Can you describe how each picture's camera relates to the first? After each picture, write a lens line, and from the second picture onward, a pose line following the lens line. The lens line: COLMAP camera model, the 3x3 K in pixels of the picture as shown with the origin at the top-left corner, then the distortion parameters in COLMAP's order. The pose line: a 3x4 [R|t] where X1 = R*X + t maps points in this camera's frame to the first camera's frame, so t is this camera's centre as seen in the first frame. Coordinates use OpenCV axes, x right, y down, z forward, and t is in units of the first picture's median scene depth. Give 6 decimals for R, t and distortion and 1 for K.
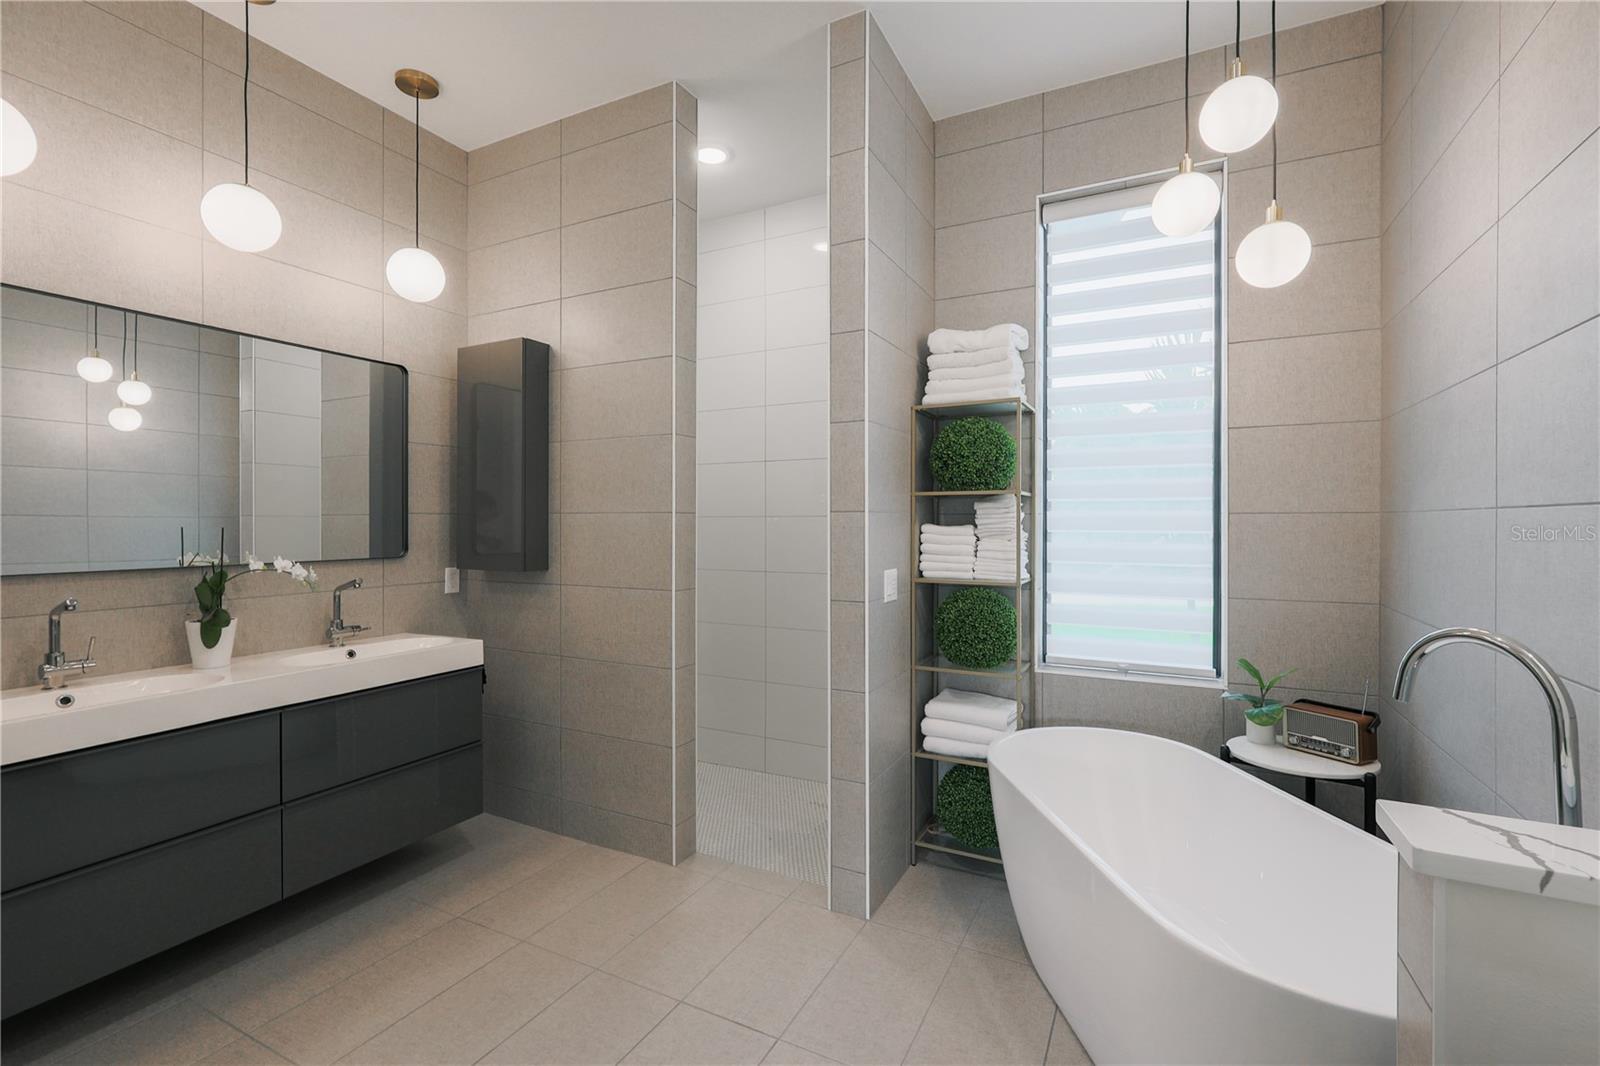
lens RADIAL K [[689.7, 0, 801.0], [0, 689.7, 524.7], [0, 0, 1]] dist [0.000534, -0.000016]
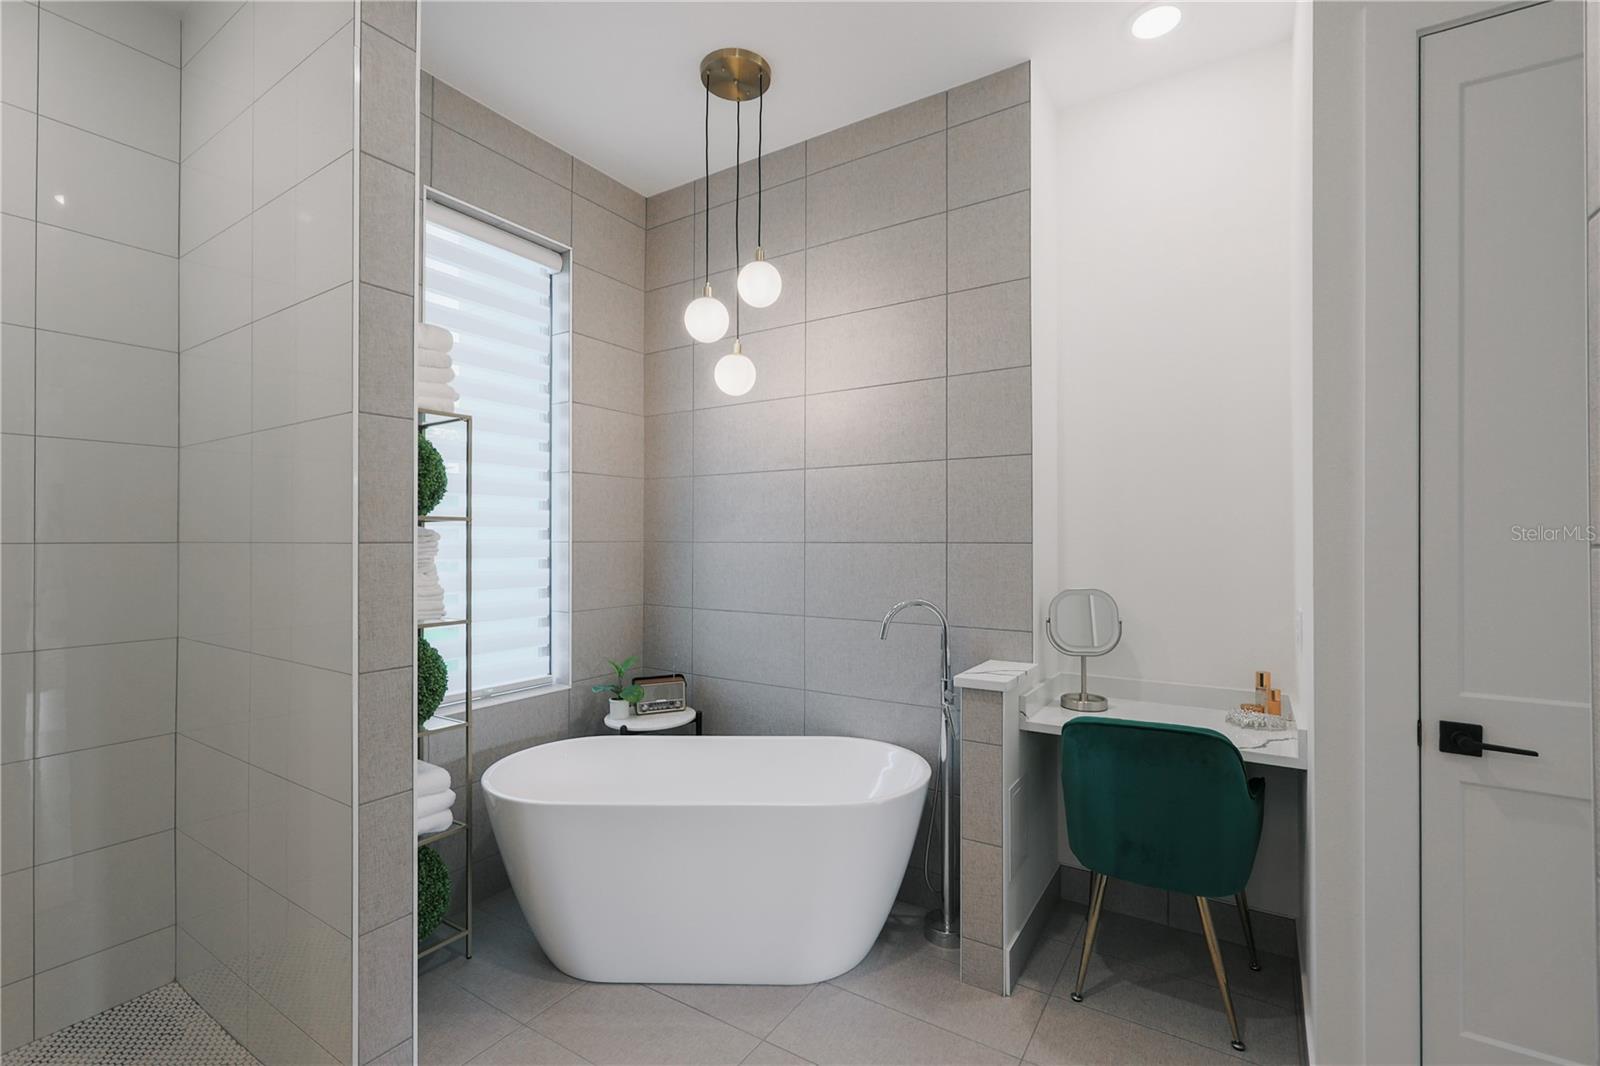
lens RADIAL K [[698.6, 0, 800.0], [0, 698.6, 533.0], [0, 0, 1]] dist [0.000112, -0.000069]
pose [[0.107035, 0.008991, 0.994215, -0.516639], [-0.000891, 0.999960, -0.008947, -0.019747], [-0.994255, 0.000072, 0.107038, 0.433684]]
